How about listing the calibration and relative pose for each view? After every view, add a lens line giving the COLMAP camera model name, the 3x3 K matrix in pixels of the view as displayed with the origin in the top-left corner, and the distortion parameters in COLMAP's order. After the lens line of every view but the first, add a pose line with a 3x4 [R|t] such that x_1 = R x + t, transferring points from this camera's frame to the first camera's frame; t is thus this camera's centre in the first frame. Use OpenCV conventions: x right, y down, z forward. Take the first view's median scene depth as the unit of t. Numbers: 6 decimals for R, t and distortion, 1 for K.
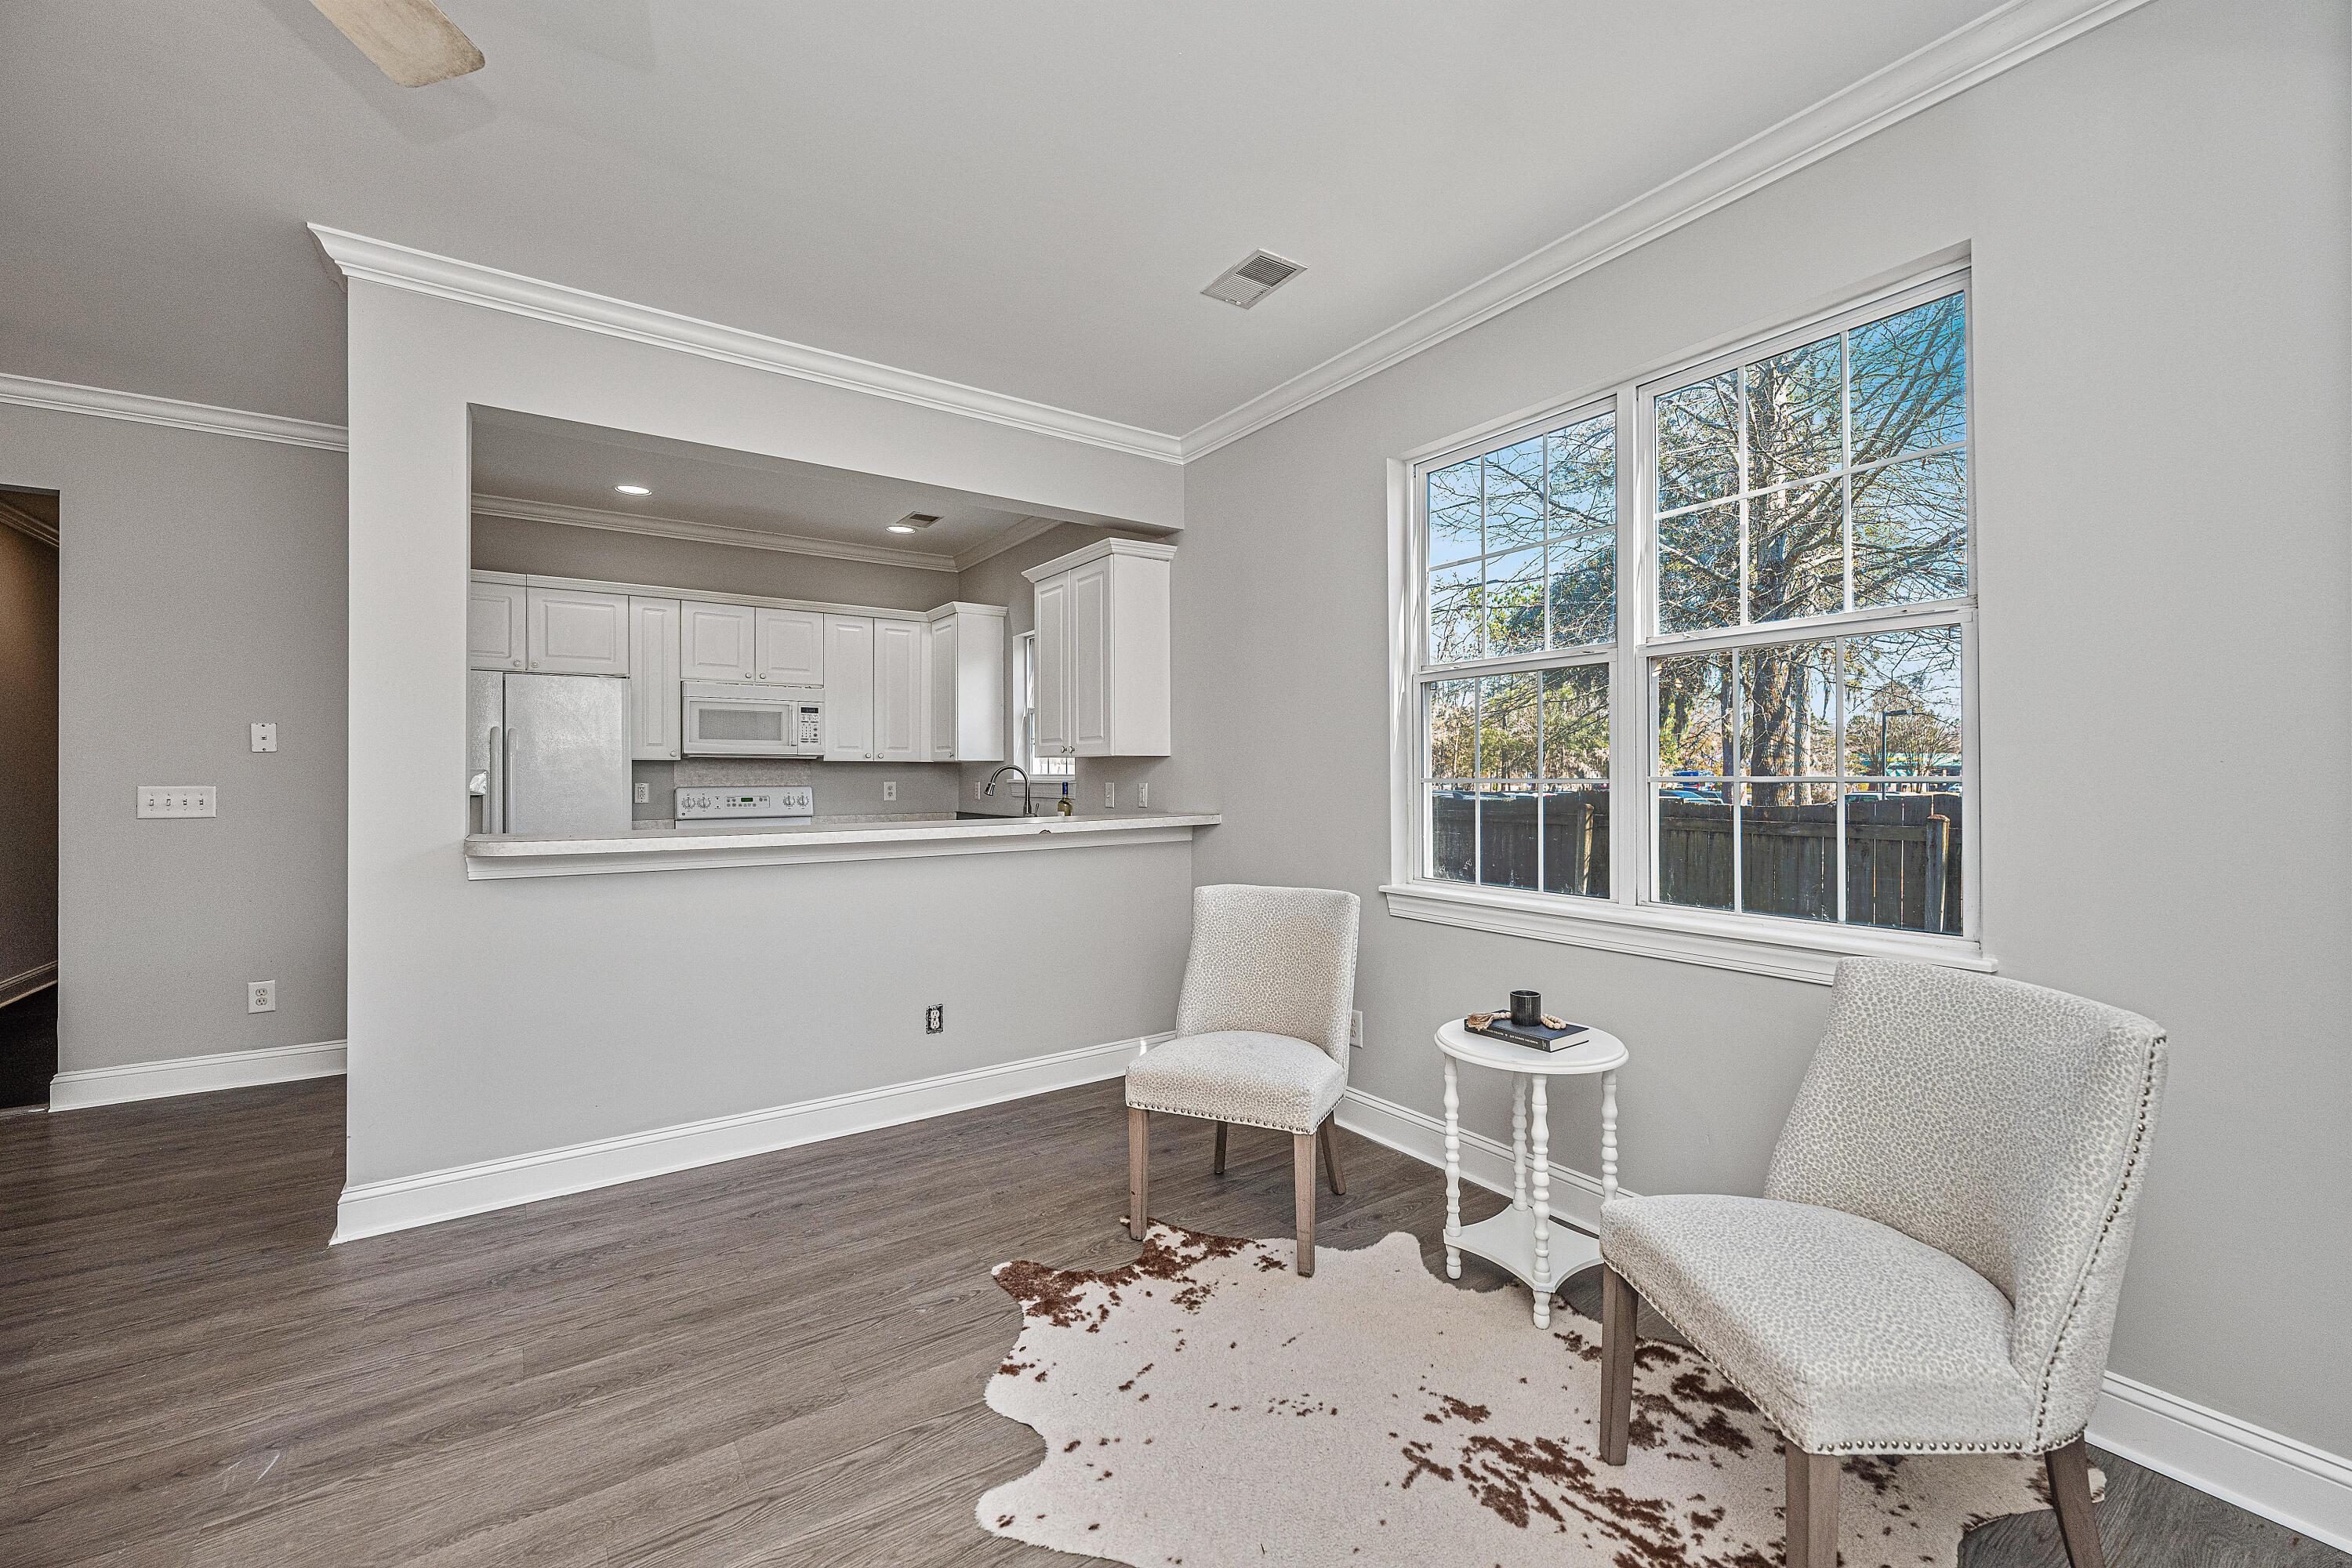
lens RADIAL K [[942.0, 0, 1177.0], [0, 942.0, 773.0], [0, 0, 1]] dist [-0.001383, -0.000039]
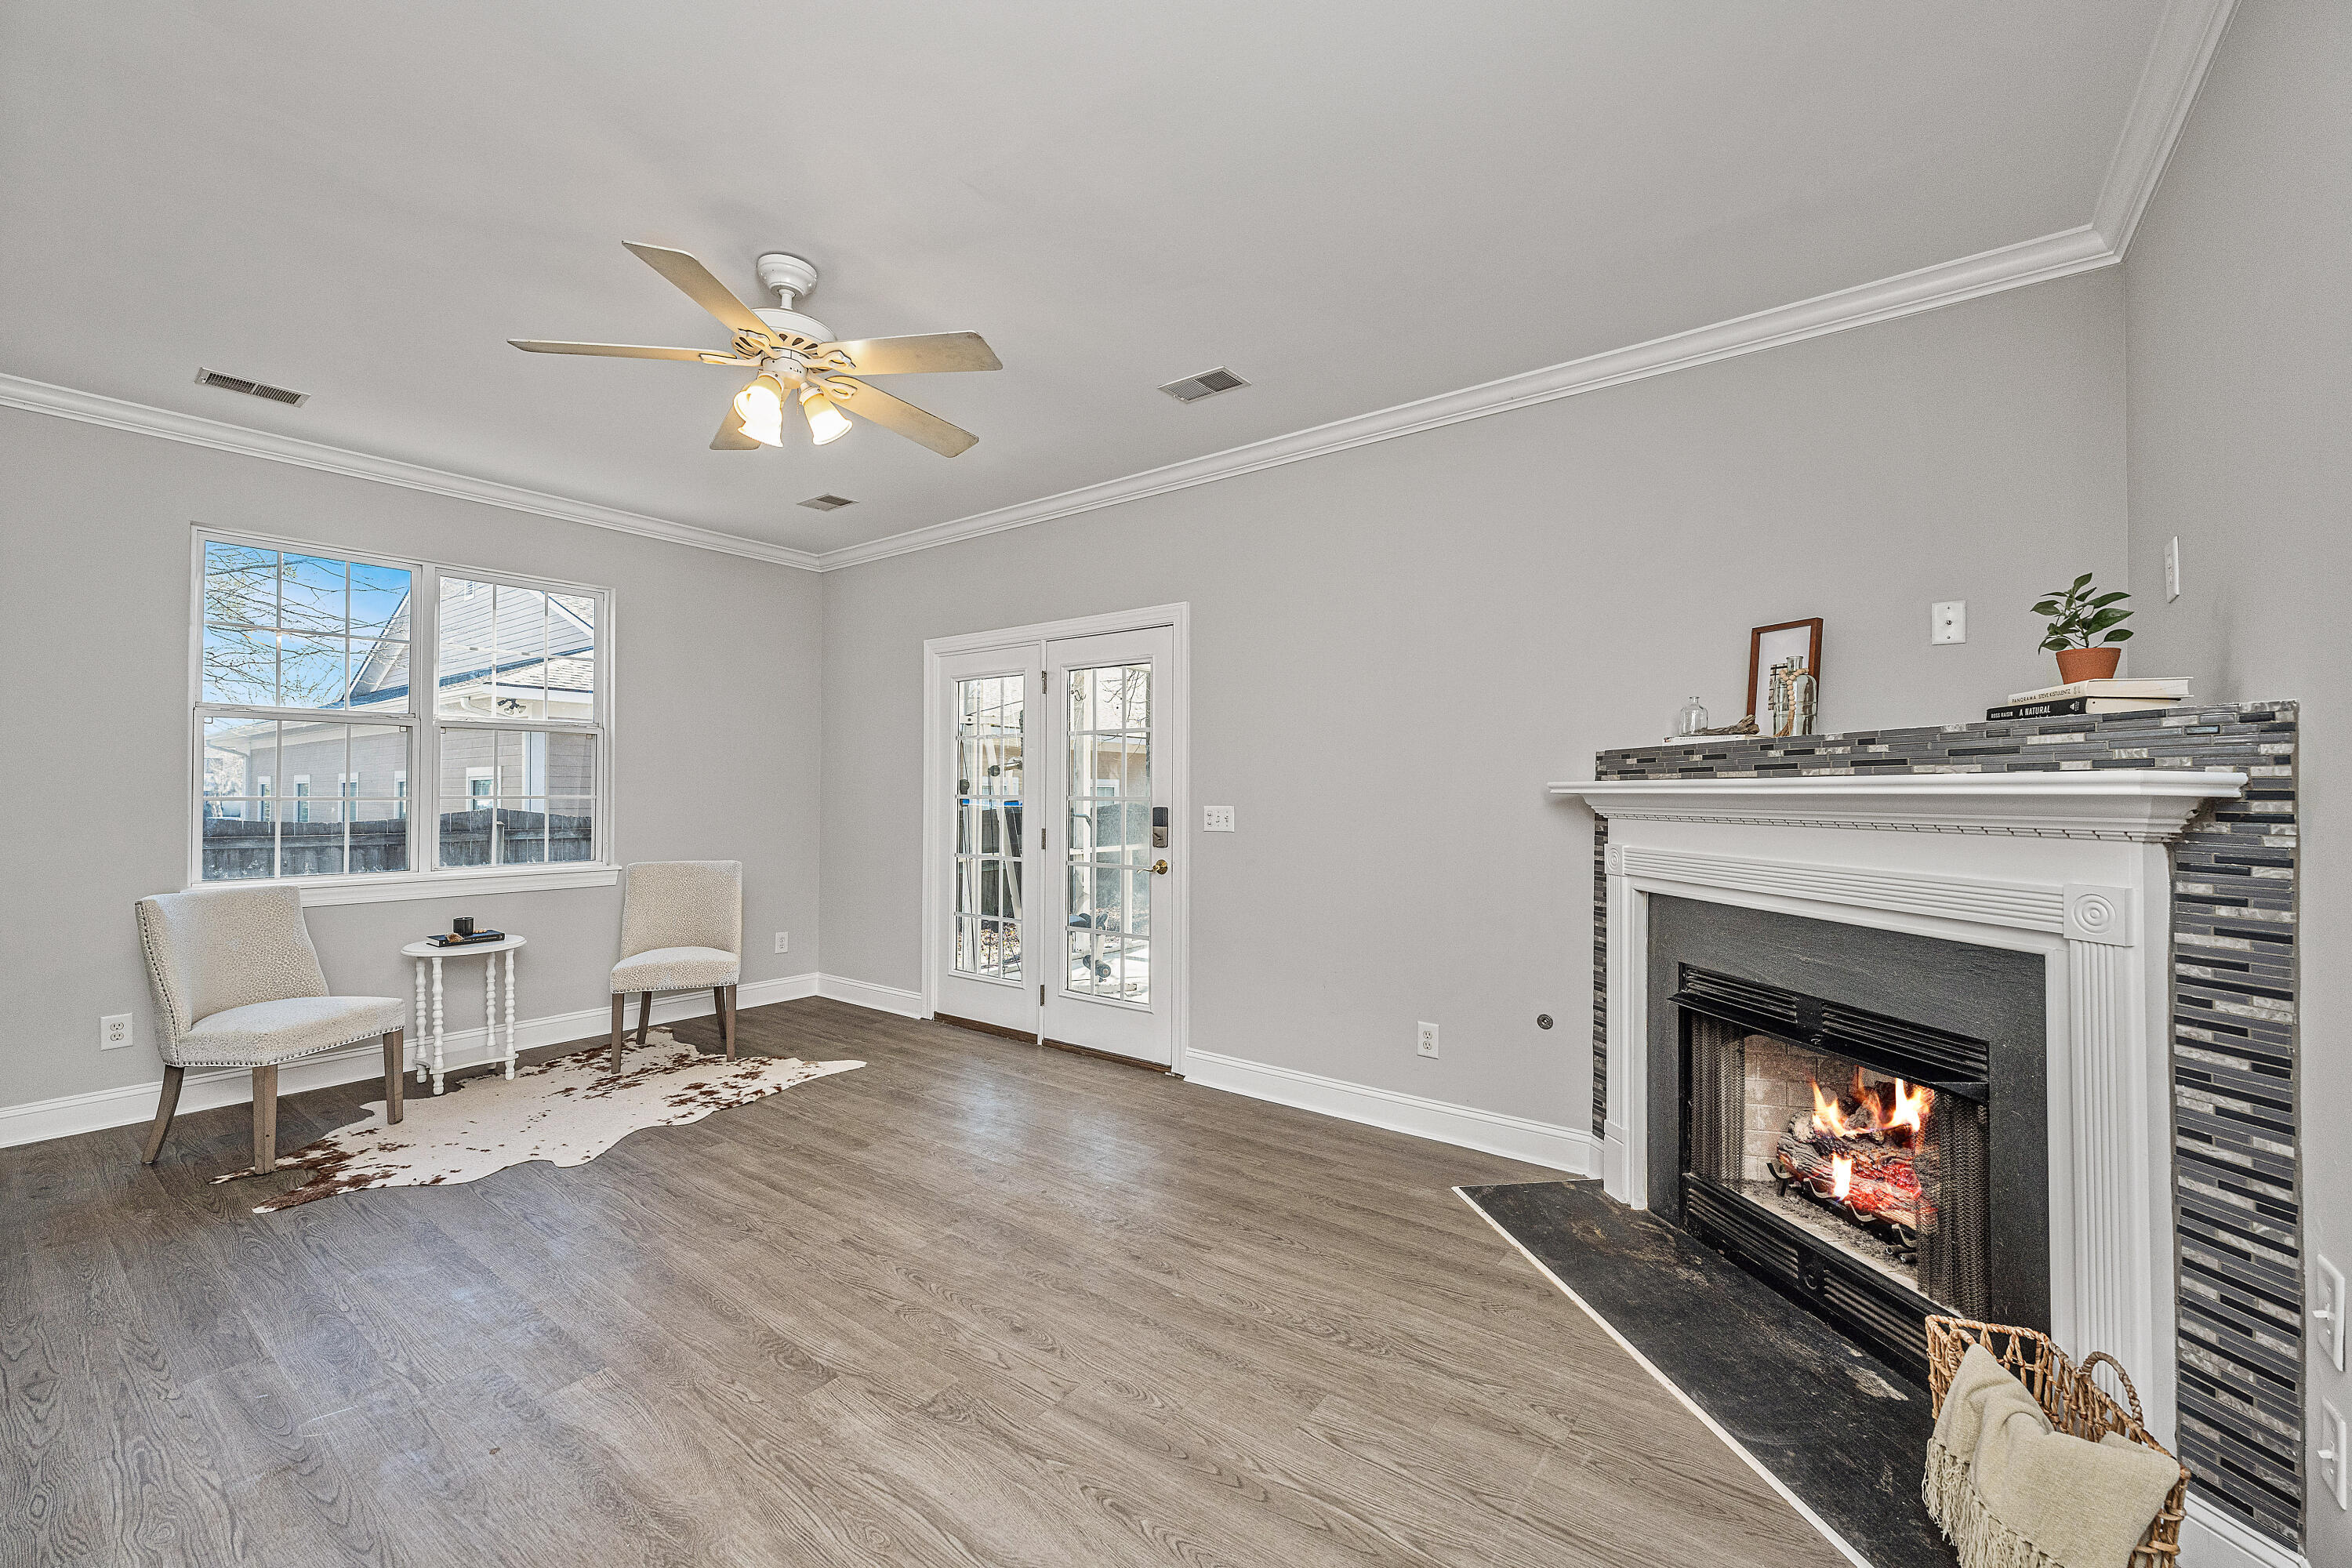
lens RADIAL K [[954.2, 0, 1176.0], [0, 954.2, 784.0], [0, 0, 1]] dist [-0.001965, -0.000148]
pose [[-0.325532, 0.012489, 0.945449, -1.630569], [-0.003833, 0.999887, -0.014527, 0.001240], [-0.945523, -0.008353, -0.325448, 0.292183]]
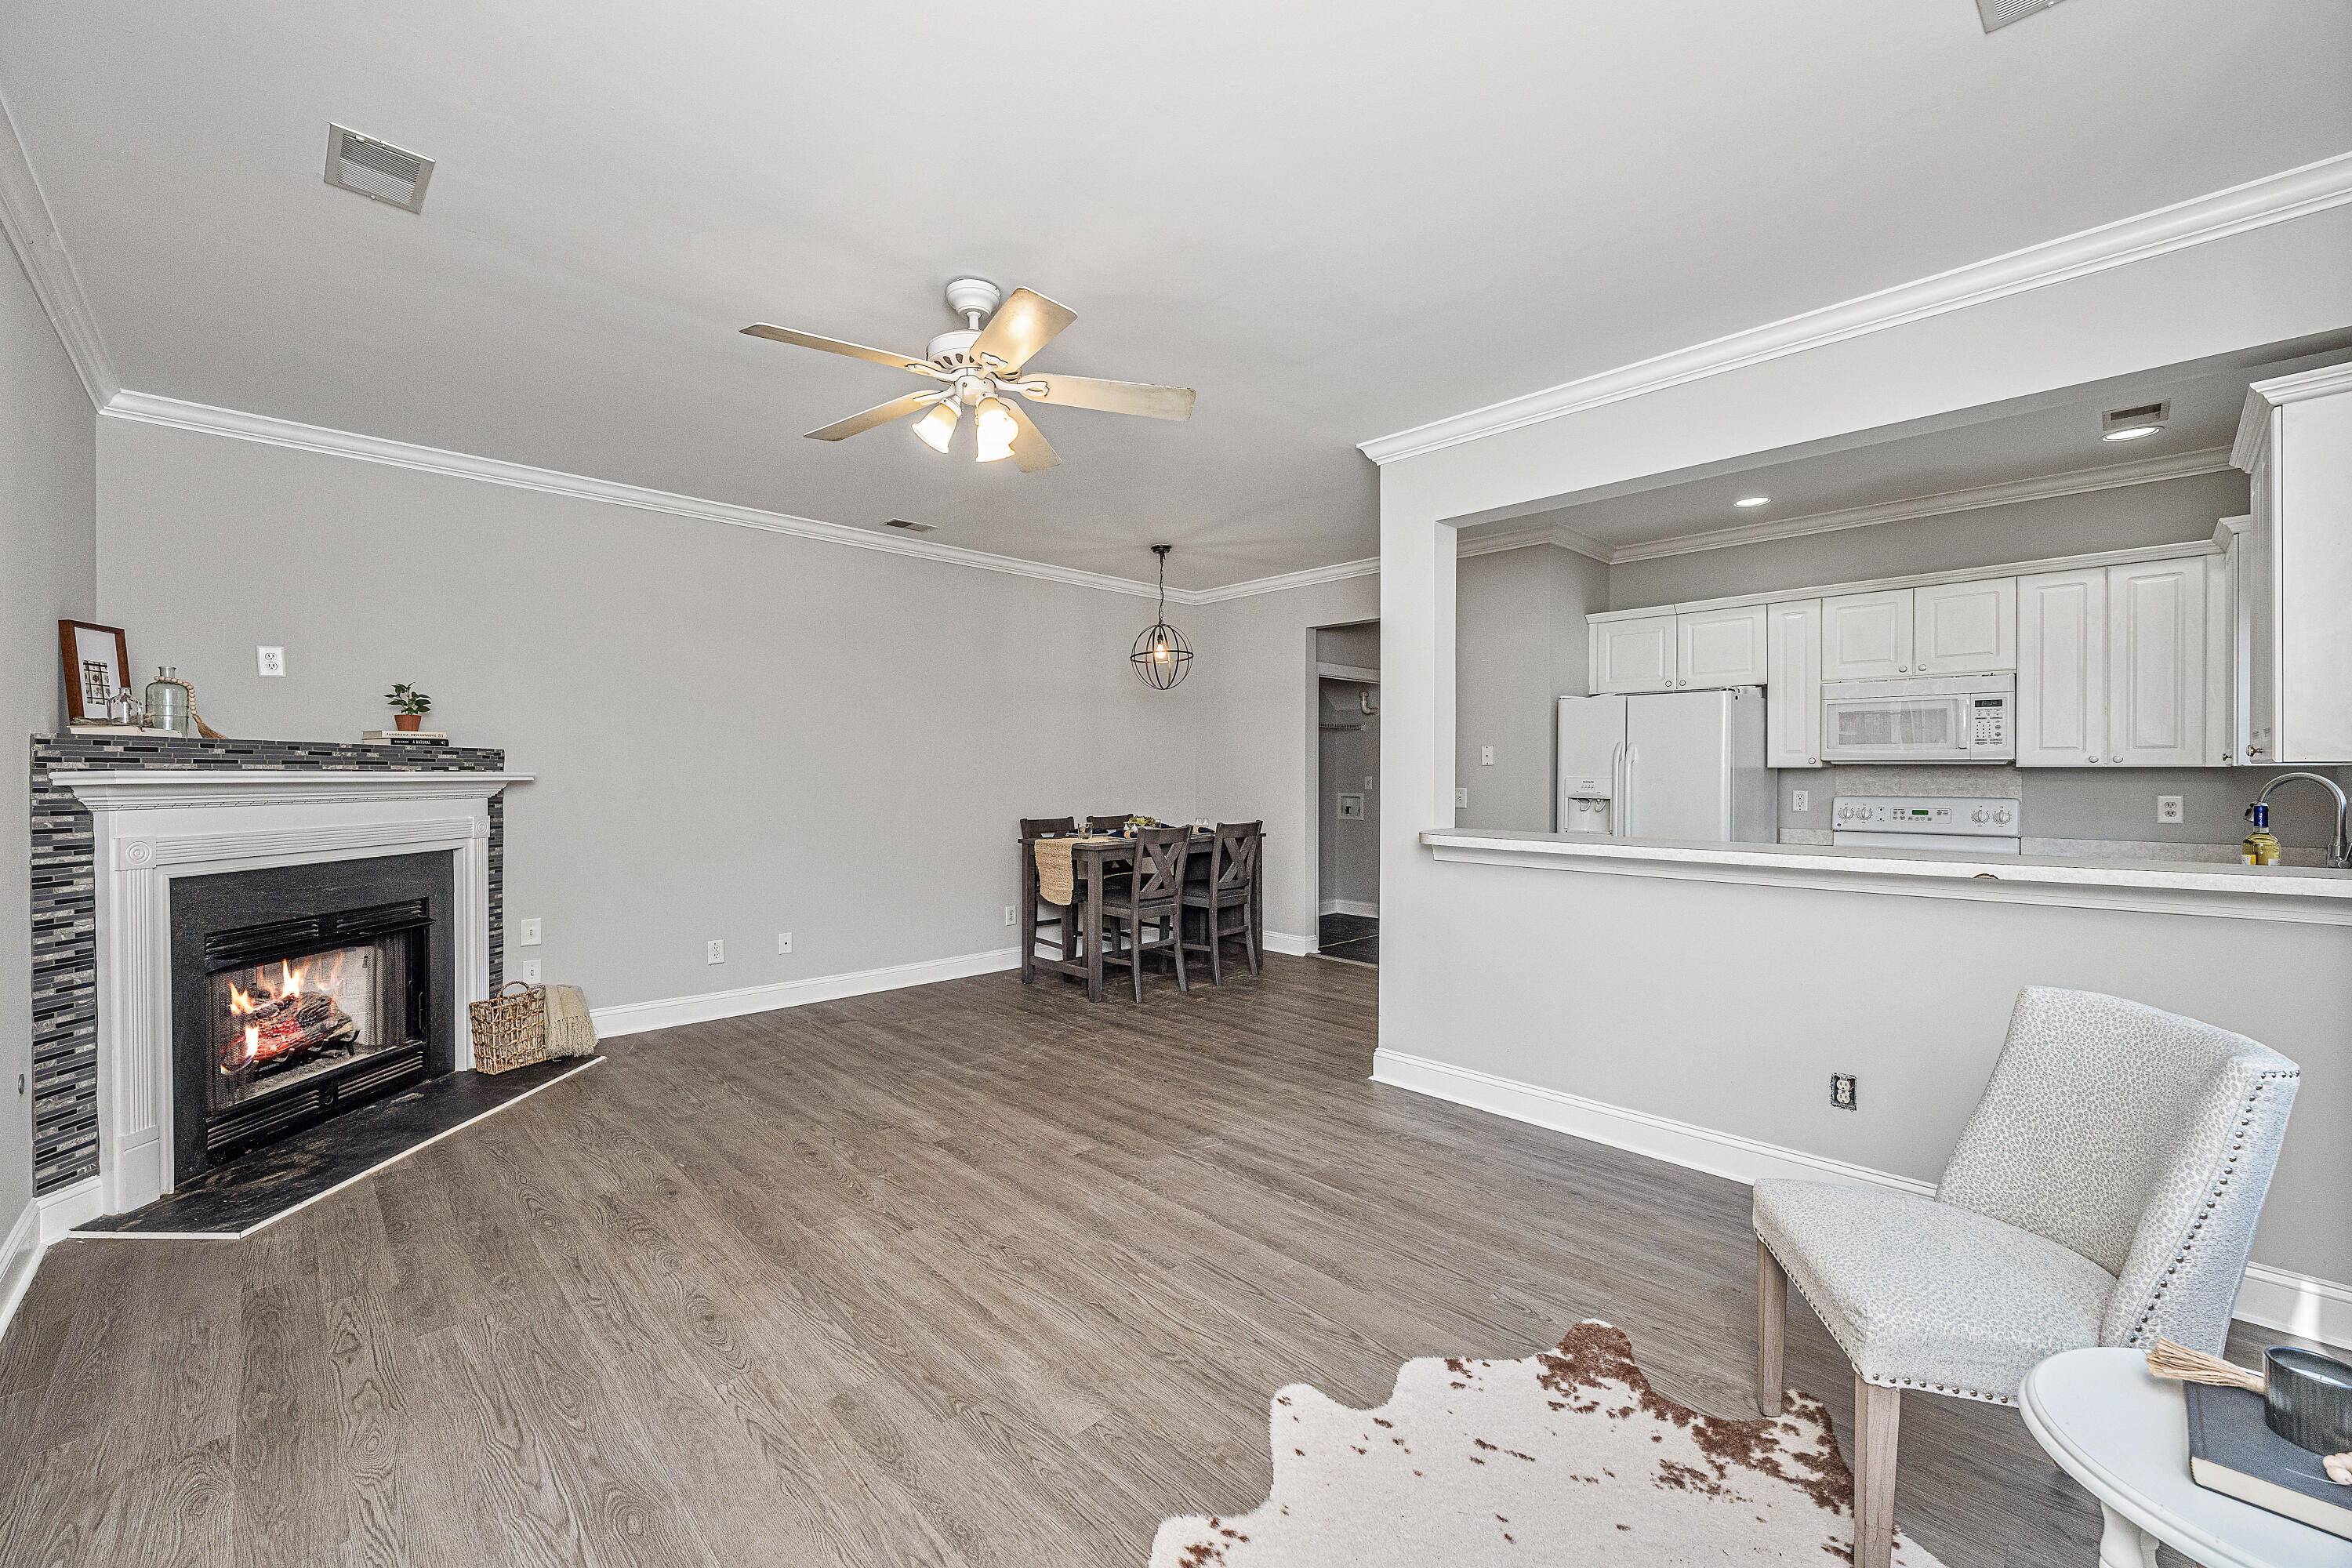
lens RADIAL K [[948.8, 0, 1161.2], [0, 948.8, 778.1], [0, 0, 1]] dist [0.000535, -0.000144]
pose [[0.155628, 0.008159, -0.987782, 0.642293], [-0.000138, 0.999966, 0.008238, -0.022274], [0.987816, -0.001146, 0.155623, 0.407111]]
